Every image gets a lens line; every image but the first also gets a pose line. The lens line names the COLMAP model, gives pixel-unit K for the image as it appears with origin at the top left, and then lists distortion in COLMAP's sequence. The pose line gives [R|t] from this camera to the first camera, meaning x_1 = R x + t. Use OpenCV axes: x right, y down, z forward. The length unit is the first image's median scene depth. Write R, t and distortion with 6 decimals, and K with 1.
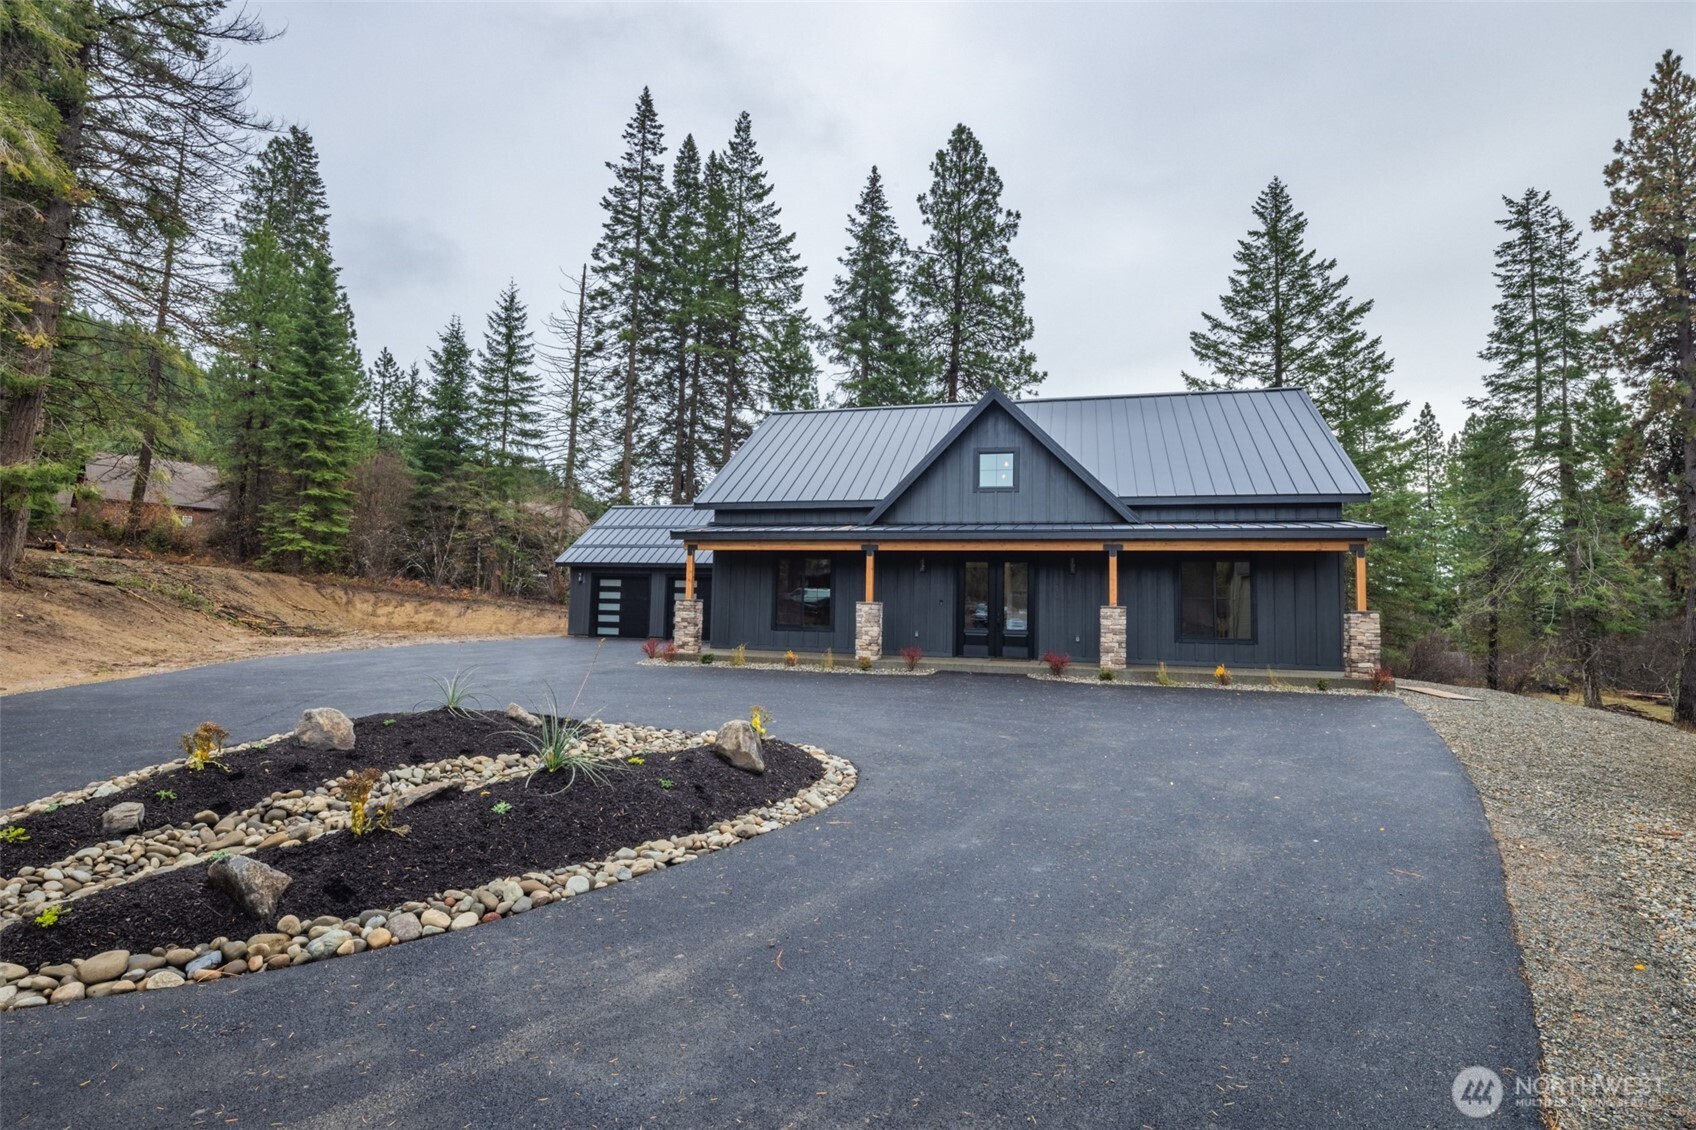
lens RADIAL K [[699.8, 0, 847.9], [0, 699.8, 533.7], [0, 0, 1]] dist [-0.001538, -0.001200]
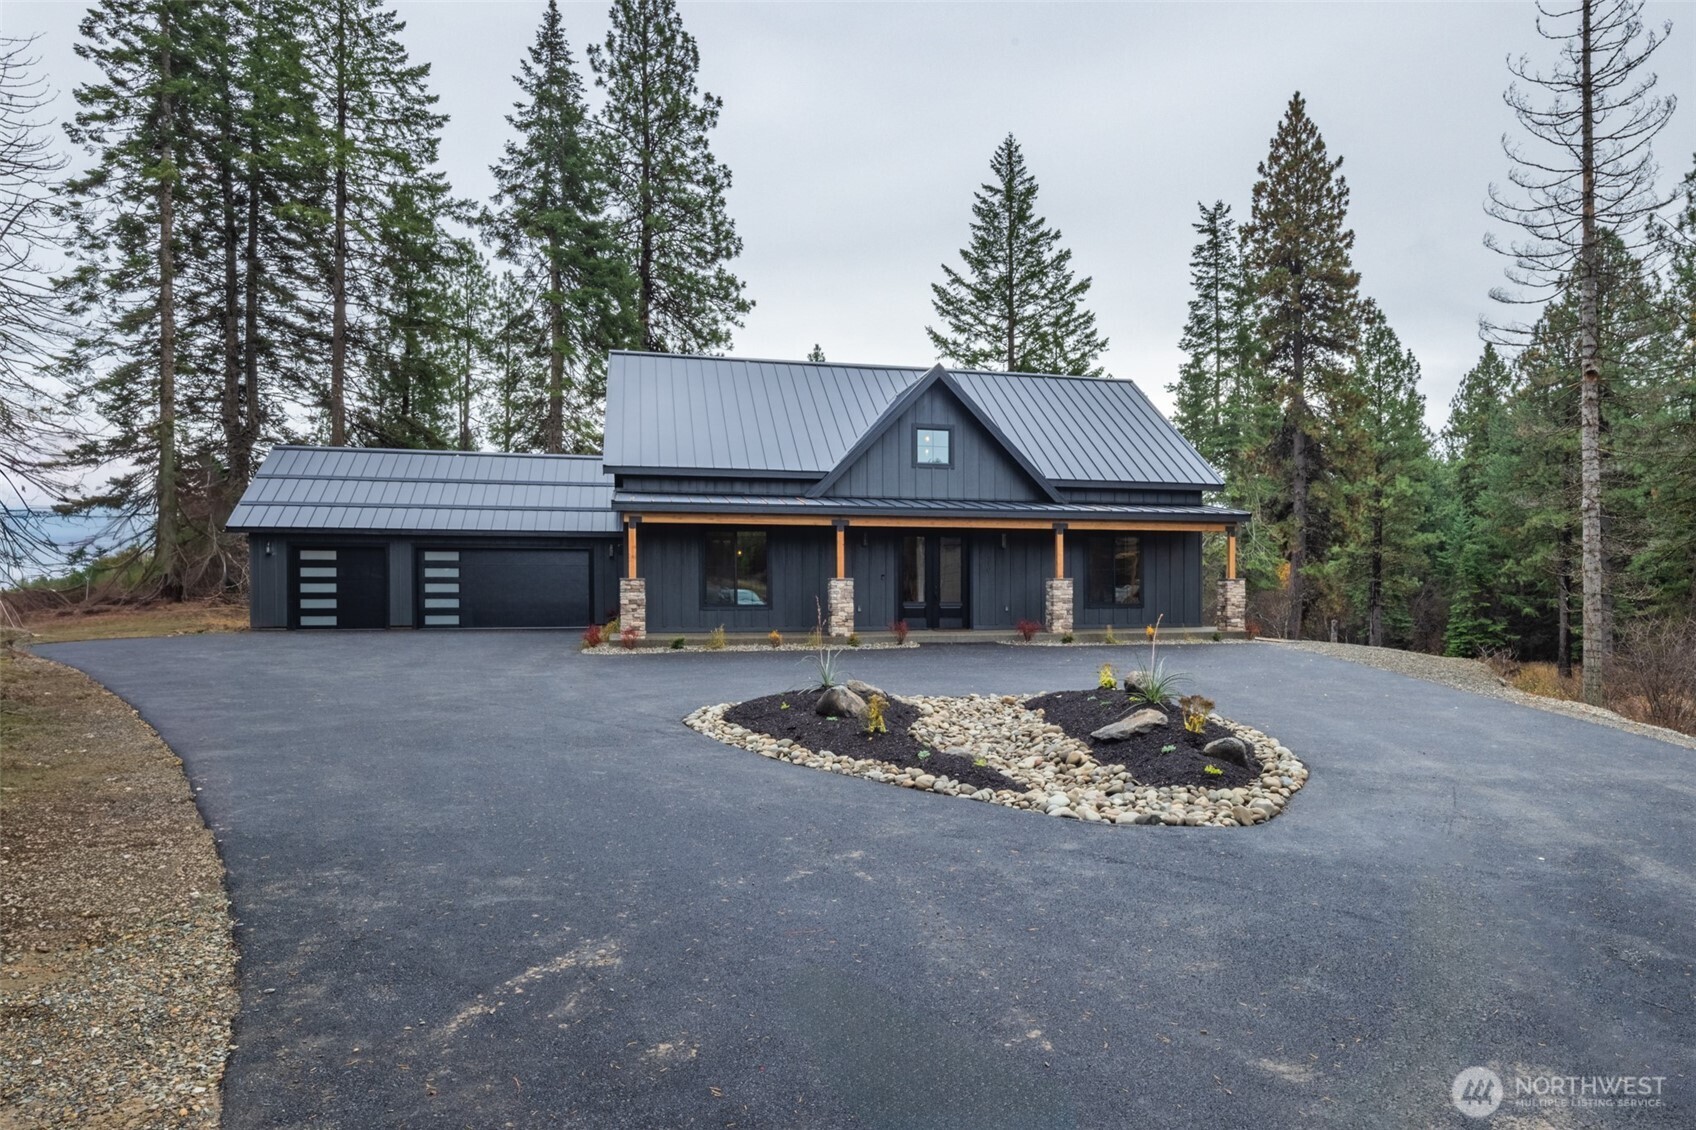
lens RADIAL K [[862.9, 0, 846.2], [0, 862.9, 543.7], [0, 0, 1]] dist [-0.003810, -0.001649]
pose [[0.902008, -0.000780, 0.431718, -0.124222], [-0.028328, 0.997736, 0.060988, -0.006400], [-0.430788, -0.067241, 0.899945, -0.023750]]
